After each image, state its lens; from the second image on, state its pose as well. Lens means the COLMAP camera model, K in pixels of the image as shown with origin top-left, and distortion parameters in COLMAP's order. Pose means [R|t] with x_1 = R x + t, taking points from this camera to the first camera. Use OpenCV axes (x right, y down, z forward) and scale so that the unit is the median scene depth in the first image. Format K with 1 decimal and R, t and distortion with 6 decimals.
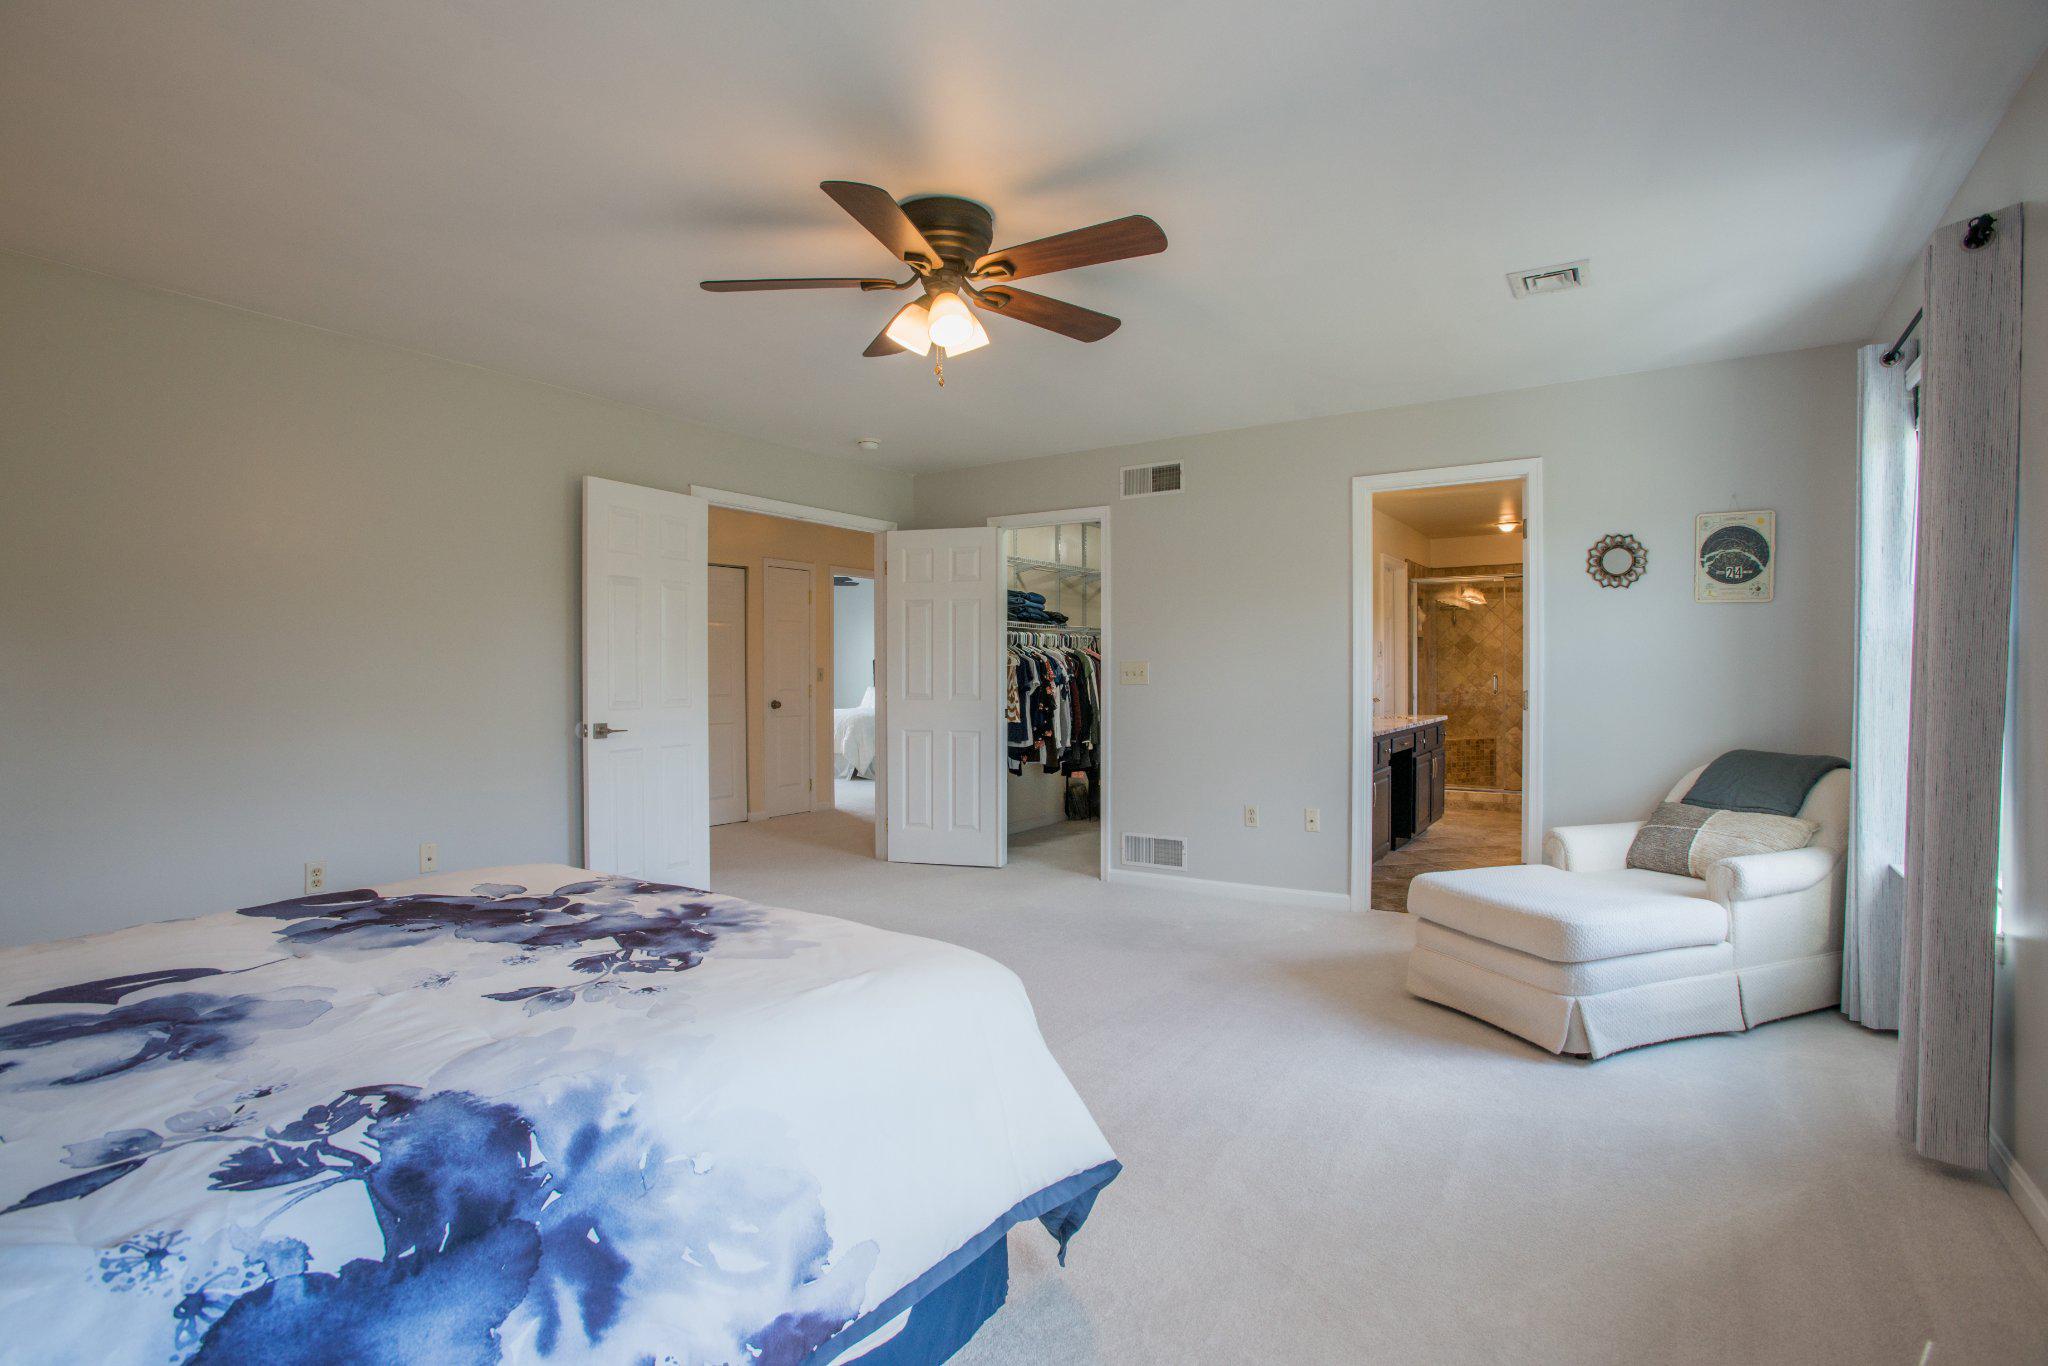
lens RADIAL K [[984.8, 0, 1034.5], [0, 984.8, 680.3], [0, 0, 1]] dist [-0.059394, 0.016196]
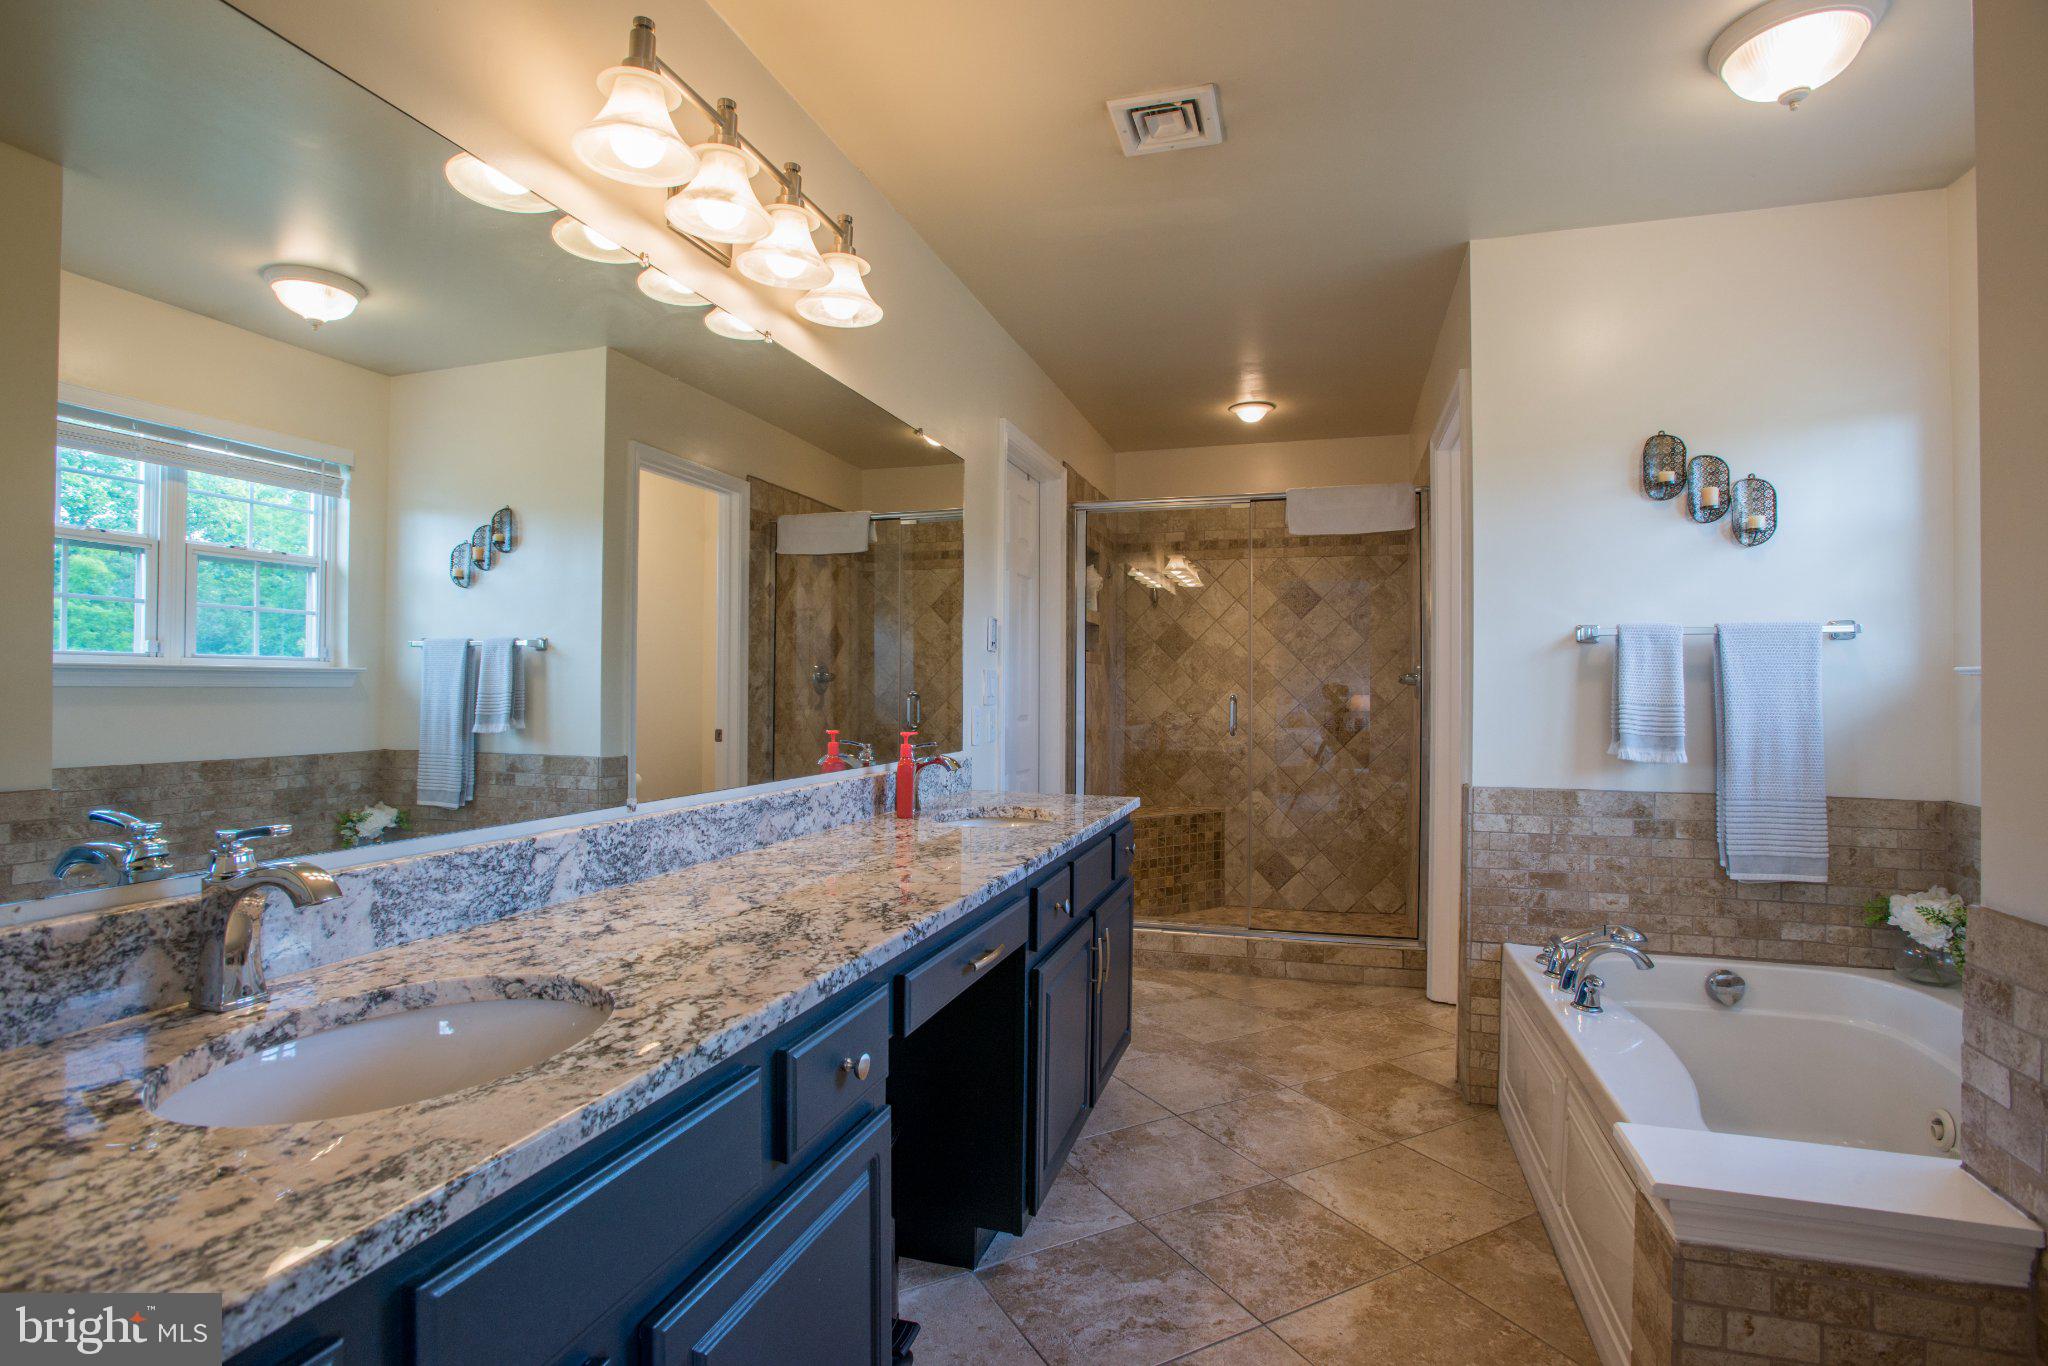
lens RADIAL K [[984.8, 0, 1016.9], [0, 984.8, 684.6], [0, 0, 1]] dist [-0.059394, 0.016196]
pose [[0.963468, 0.010828, 0.267605, 0.210921], [-0.007451, 0.999879, -0.013632, -0.003715], [-0.267720, 0.011140, 0.963432, 0.493824]]
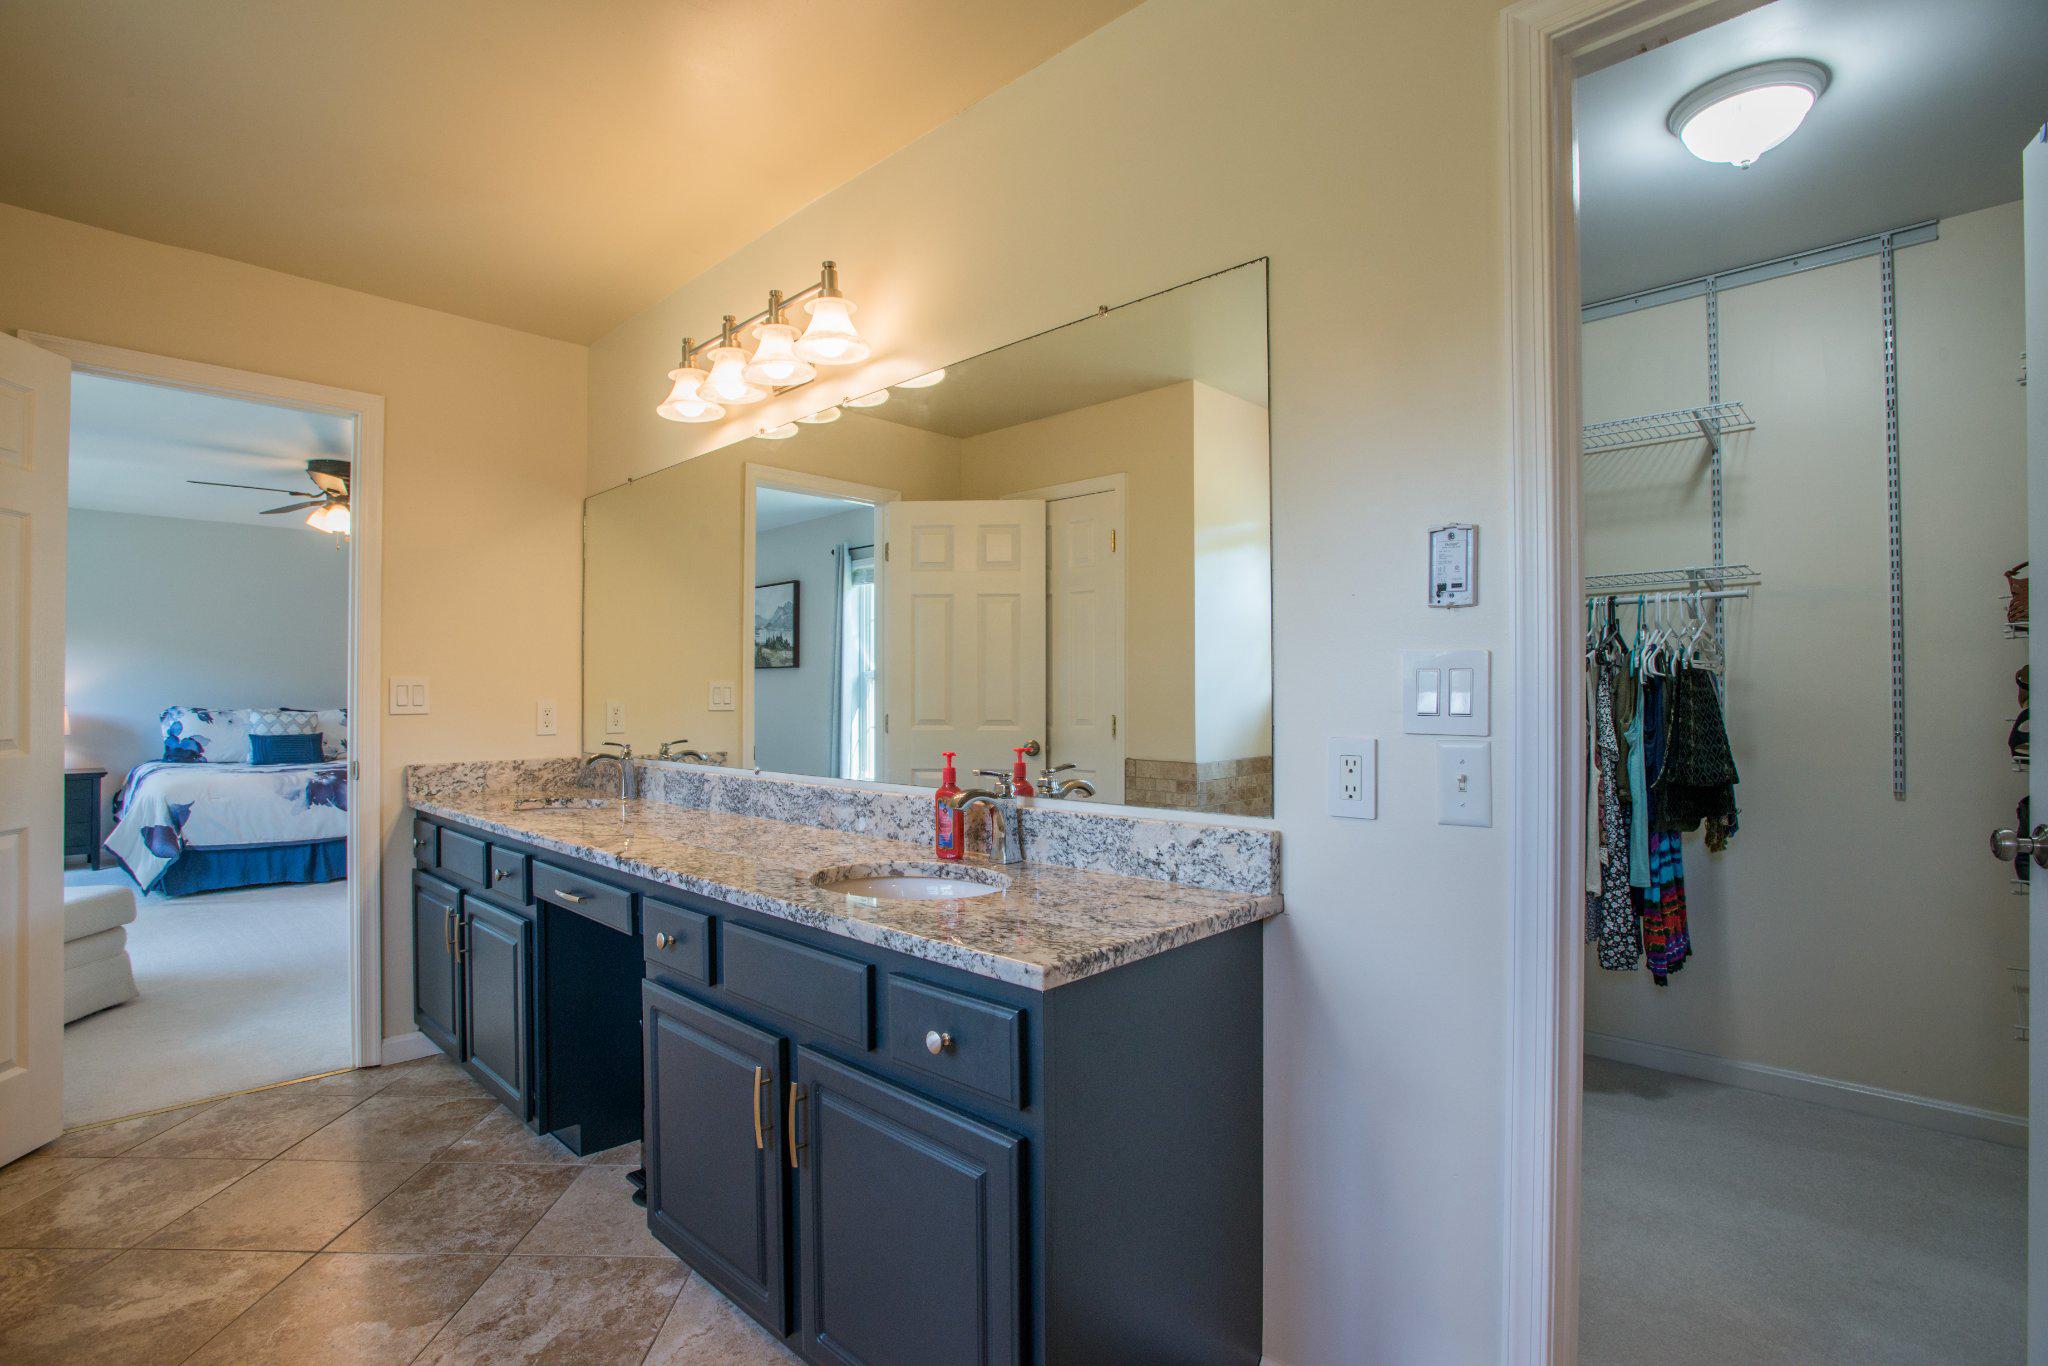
lens RADIAL K [[984.8, 0, 1017.2], [0, 984.8, 683.0], [0, 0, 1]] dist [-0.059394, 0.016196]
pose [[-0.194110, -0.008875, -0.980940, 0.459524], [-0.004220, 0.999957, -0.008212, -0.007587], [0.980971, 0.002545, -0.194139, 0.812687]]
